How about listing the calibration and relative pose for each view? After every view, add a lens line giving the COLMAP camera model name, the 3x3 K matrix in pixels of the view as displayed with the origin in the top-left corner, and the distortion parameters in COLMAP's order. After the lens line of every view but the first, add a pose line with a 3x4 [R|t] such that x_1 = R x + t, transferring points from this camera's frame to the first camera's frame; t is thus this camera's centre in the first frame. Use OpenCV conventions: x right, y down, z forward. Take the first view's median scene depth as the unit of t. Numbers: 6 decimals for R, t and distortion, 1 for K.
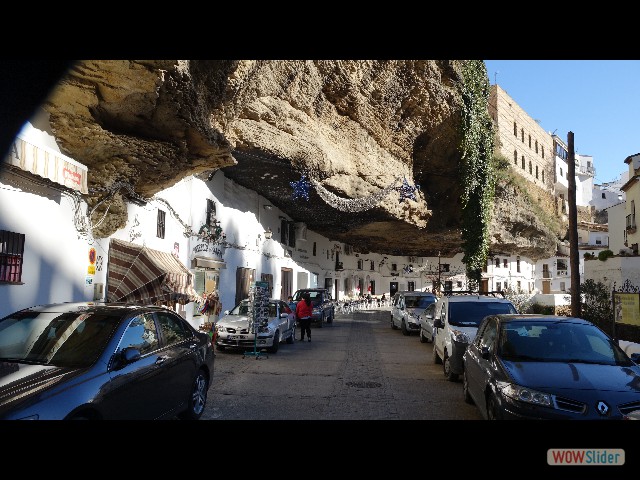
lens RADIAL K [[464.0, 0, 326.5], [0, 464.0, 243.6], [0, 0, 1]] dist [-0.012880, -0.006896]
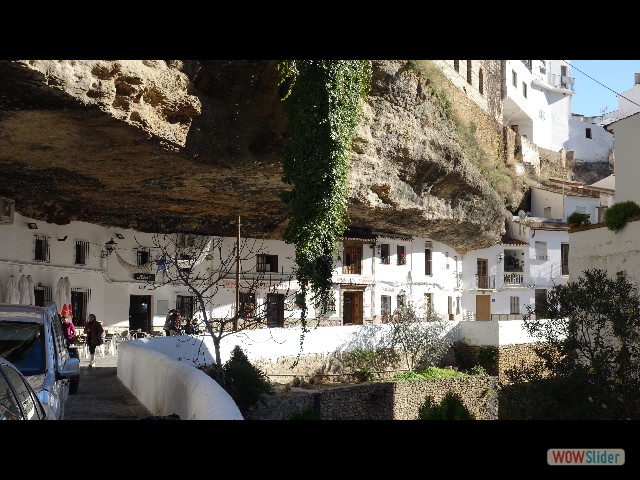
lens RADIAL K [[844.8, 0, 320.3], [0, 844.8, 238.2], [0, 0, 1]] dist [-0.001873, 0.000000]
pose [[0.969221, 0.013296, 0.245832, 0.105565], [-0.014098, 0.999899, 0.001502, 0.026679], [-0.245787, -0.004921, 0.969311, 0.213667]]
